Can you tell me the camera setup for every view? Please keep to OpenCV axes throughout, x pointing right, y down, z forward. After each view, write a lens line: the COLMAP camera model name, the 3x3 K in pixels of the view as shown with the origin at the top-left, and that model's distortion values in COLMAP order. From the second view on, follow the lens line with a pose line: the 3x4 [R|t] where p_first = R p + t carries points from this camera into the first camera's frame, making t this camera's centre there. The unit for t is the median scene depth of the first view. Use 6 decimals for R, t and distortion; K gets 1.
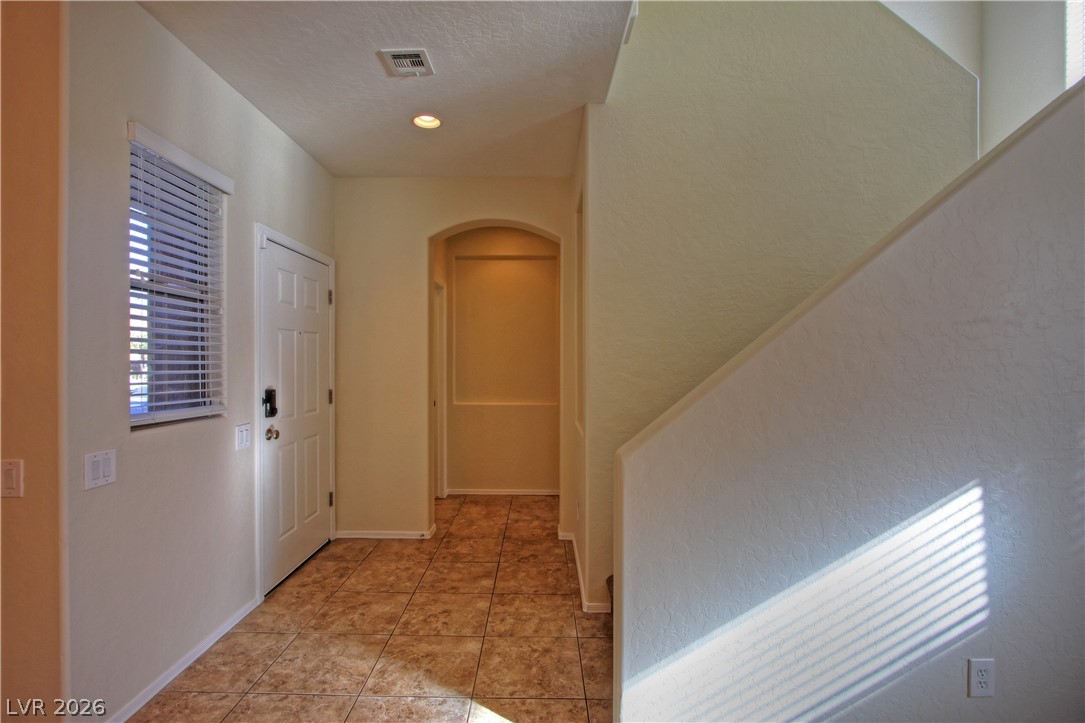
lens RADIAL K [[504.6, 0, 541.5], [0, 504.6, 357.1], [0, 0, 1]] dist [-0.014919, 0.002807]
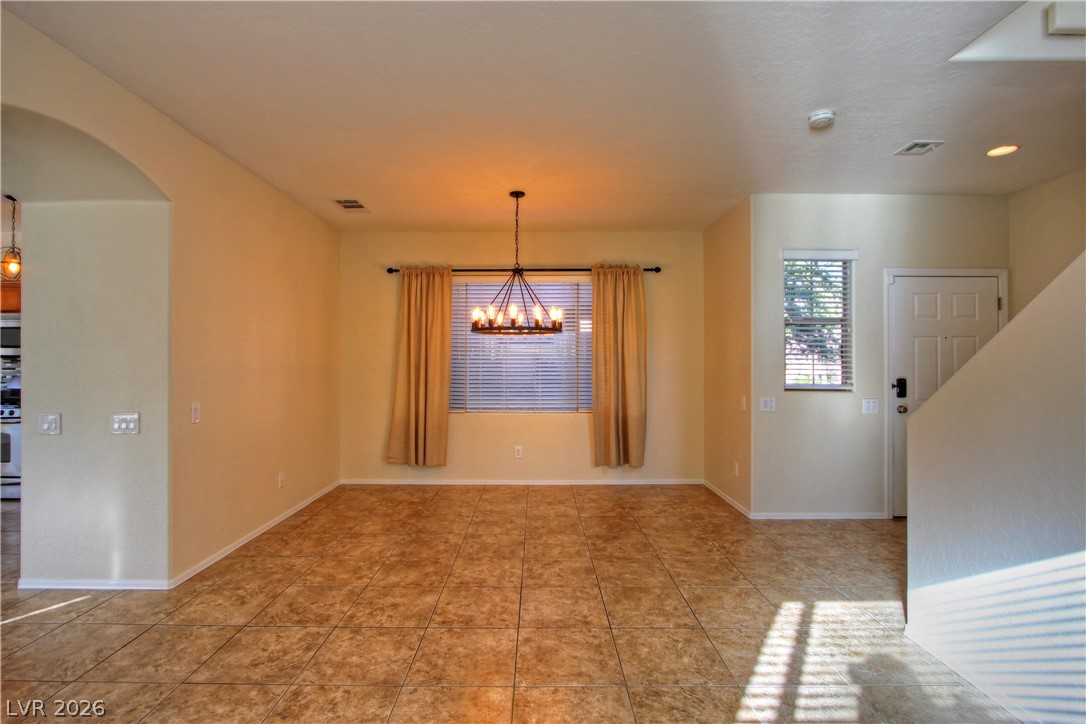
lens RADIAL K [[505.1, 0, 542.3], [0, 505.1, 355.8], [0, 0, 1]] dist [-0.014919, 0.002807]
pose [[0.003794, 0.002085, -0.999991, 0.950230], [0.005680, 0.999982, 0.002107, -0.011962], [0.999977, -0.005688, 0.003783, -0.054157]]
